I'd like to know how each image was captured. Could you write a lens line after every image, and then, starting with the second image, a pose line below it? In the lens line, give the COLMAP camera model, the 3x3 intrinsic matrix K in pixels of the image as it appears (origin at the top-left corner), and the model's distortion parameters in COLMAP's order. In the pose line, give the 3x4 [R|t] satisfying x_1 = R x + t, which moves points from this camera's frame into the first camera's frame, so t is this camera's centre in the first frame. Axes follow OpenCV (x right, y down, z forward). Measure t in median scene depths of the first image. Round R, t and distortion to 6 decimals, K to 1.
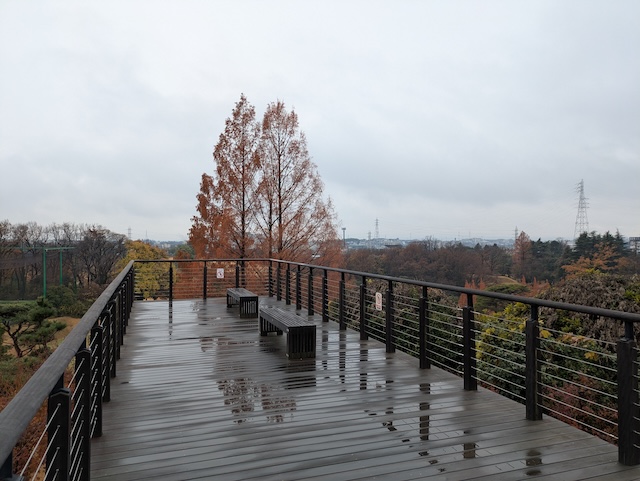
lens RADIAL K [[463.4, 0, 319.0], [0, 463.4, 241.1], [0, 0, 1]] dist [0.011281, 0.005769]
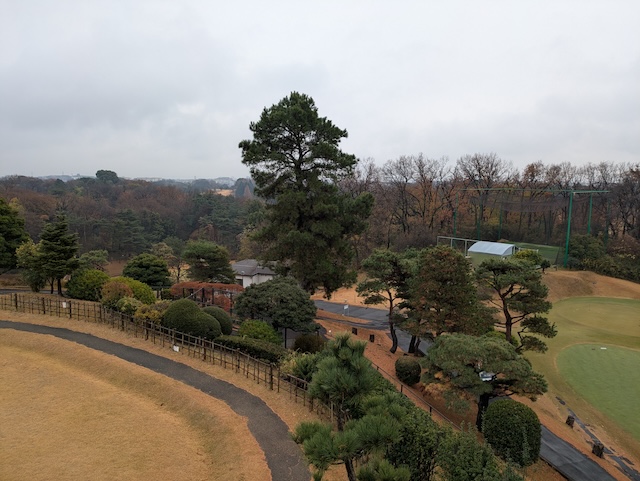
lens RADIAL K [[463.4, 0, 318.9], [0, 463.4, 243.2], [0, 0, 1]] dist [0.011281, 0.005769]
pose [[0.493616, 0.124965, -0.860655, -0.040637], [-0.014470, 0.990666, 0.135543, 0.000022], [0.869560, -0.054453, 0.490817, 0.109093]]
